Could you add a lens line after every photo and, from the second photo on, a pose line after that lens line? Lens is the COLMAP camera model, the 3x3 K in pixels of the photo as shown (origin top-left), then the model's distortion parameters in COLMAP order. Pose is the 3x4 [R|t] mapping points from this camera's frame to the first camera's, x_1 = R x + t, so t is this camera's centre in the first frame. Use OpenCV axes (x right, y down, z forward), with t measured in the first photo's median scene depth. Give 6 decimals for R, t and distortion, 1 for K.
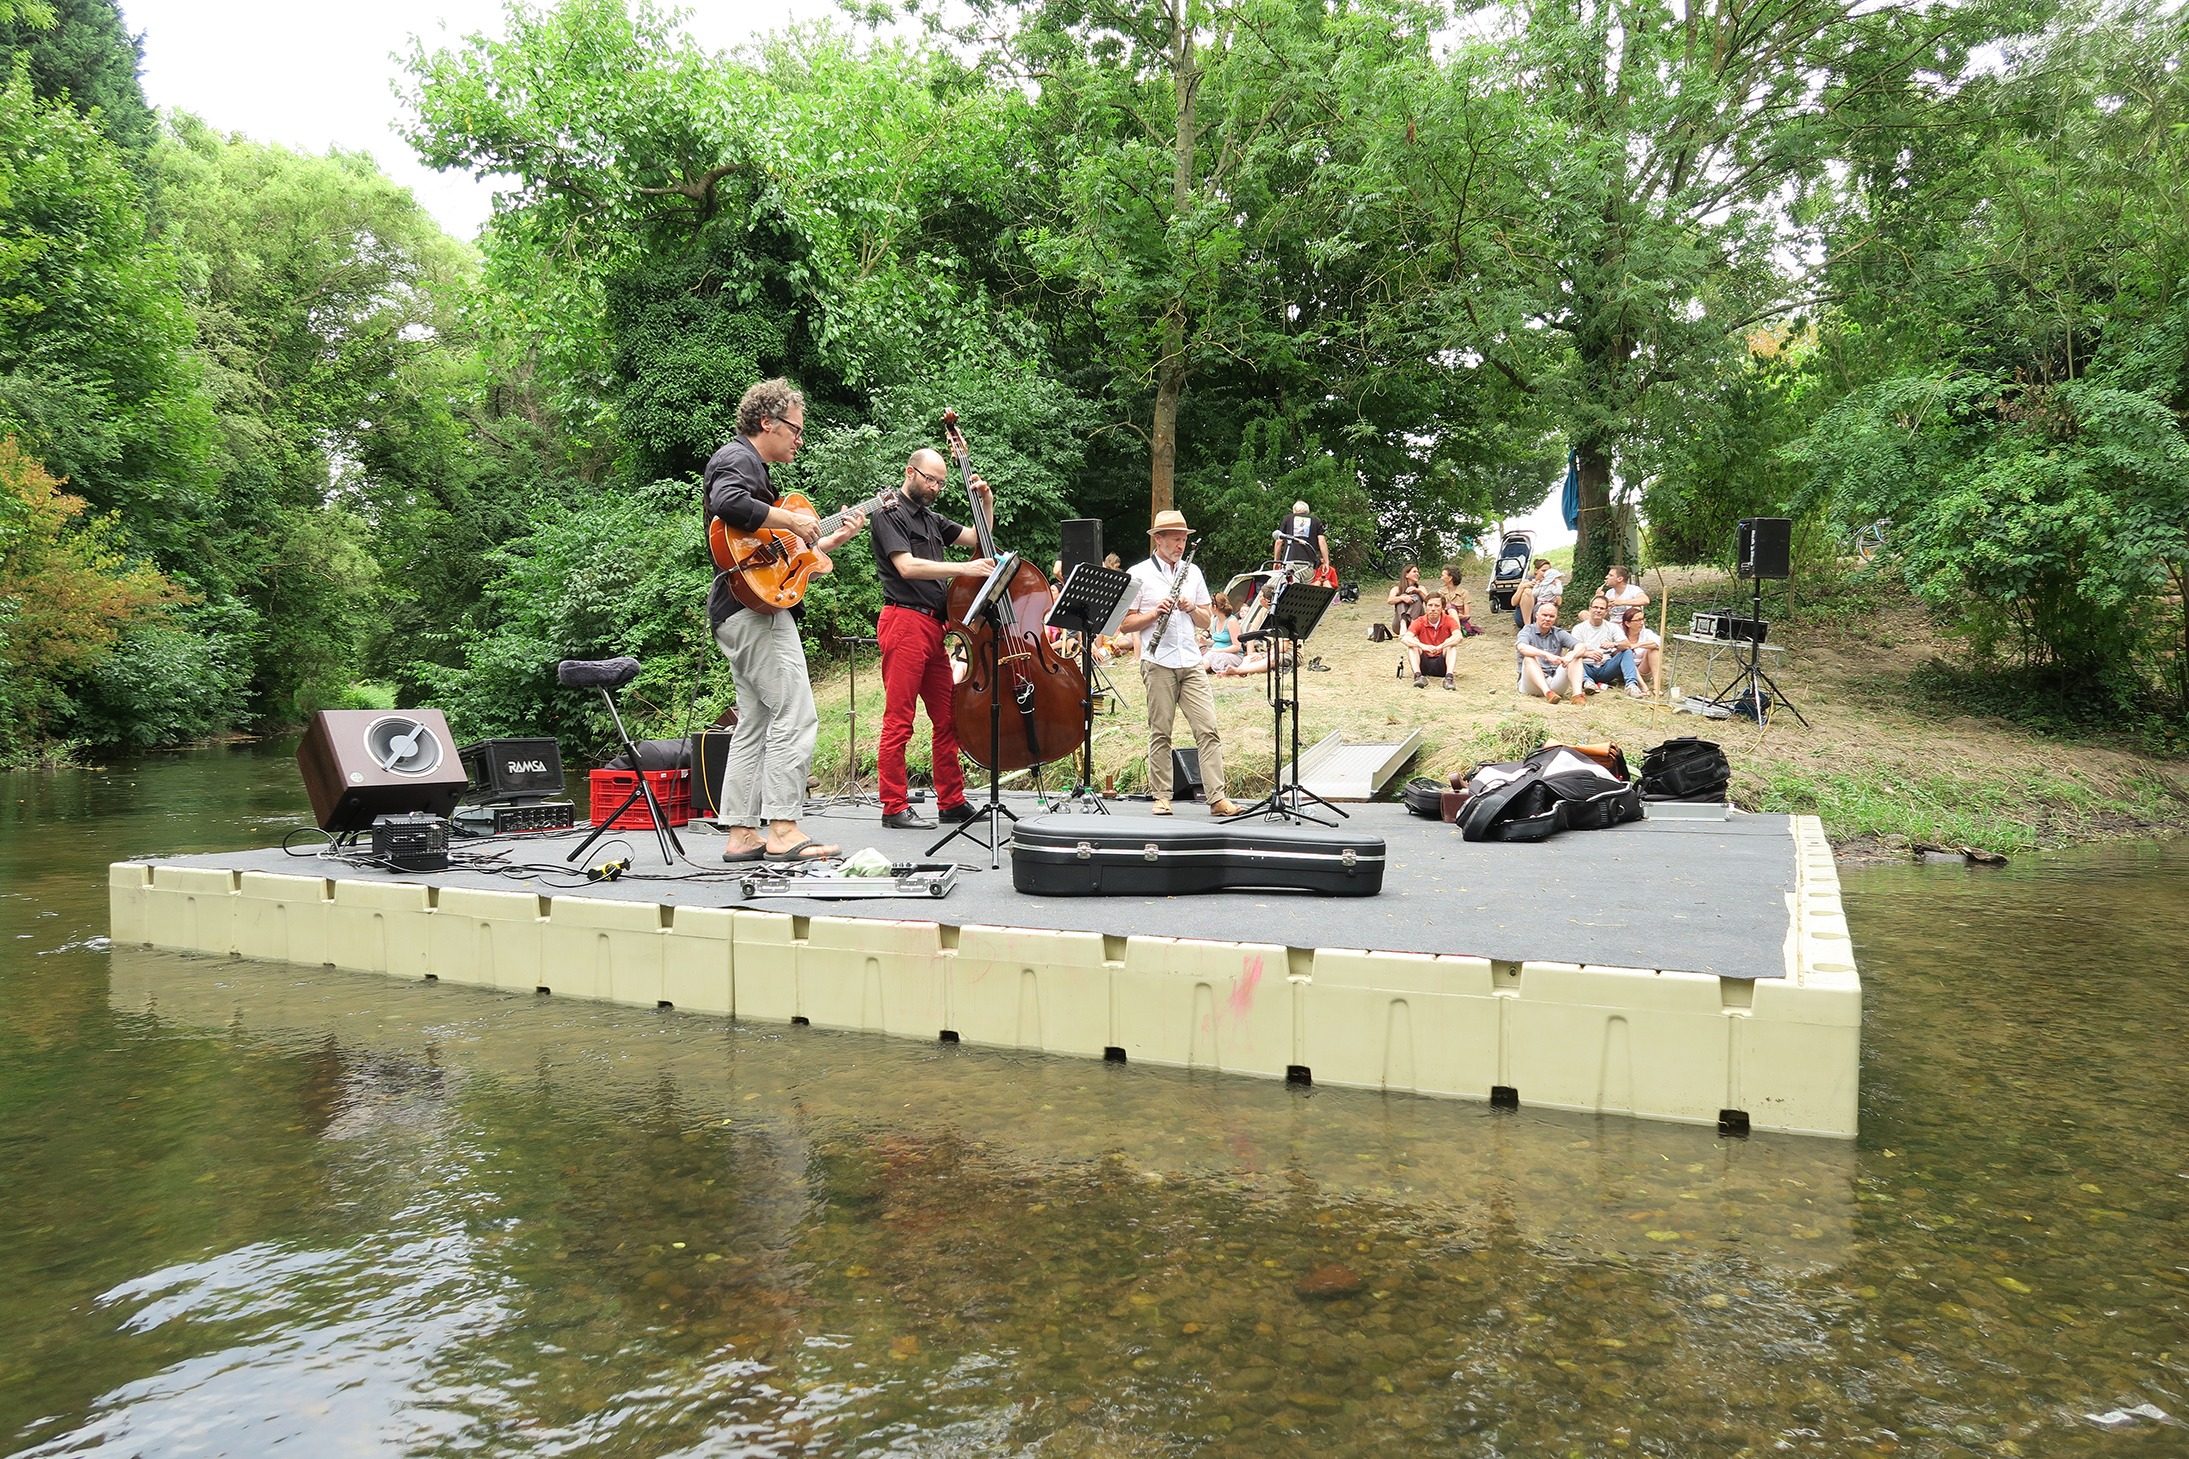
lens RADIAL K [[1550.0, 0, 1098.6], [0, 1550.0, 731.7], [0, 0, 1]] dist [-0.022222, 0.003901]
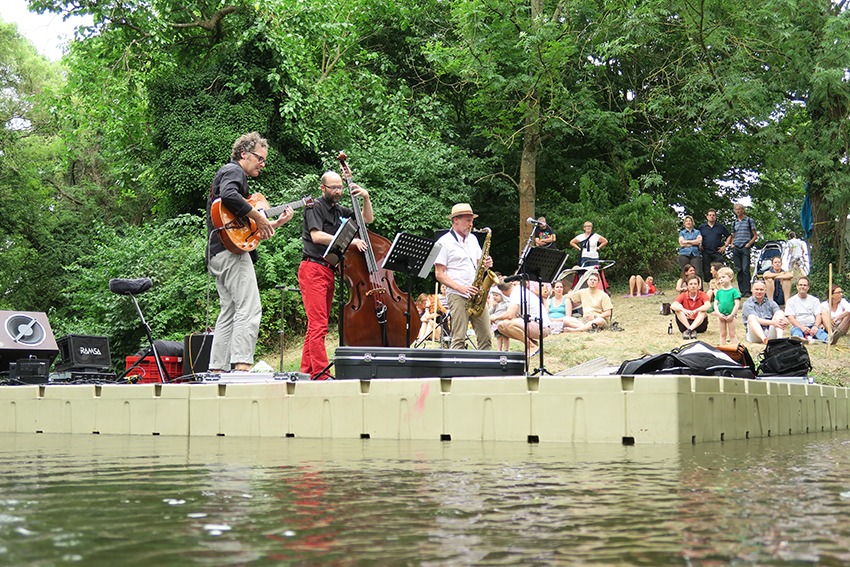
lens RADIAL K [[1184.1, 0, 425.5], [0, 1184.1, 283.1], [0, 0, 1]] dist [0.020055, 0.000000]
pose [[0.996920, -0.012159, -0.077483, 0.034230], [0.003353, 0.993614, -0.112783, 0.028863], [0.078360, 0.112176, 0.990594, -0.093393]]
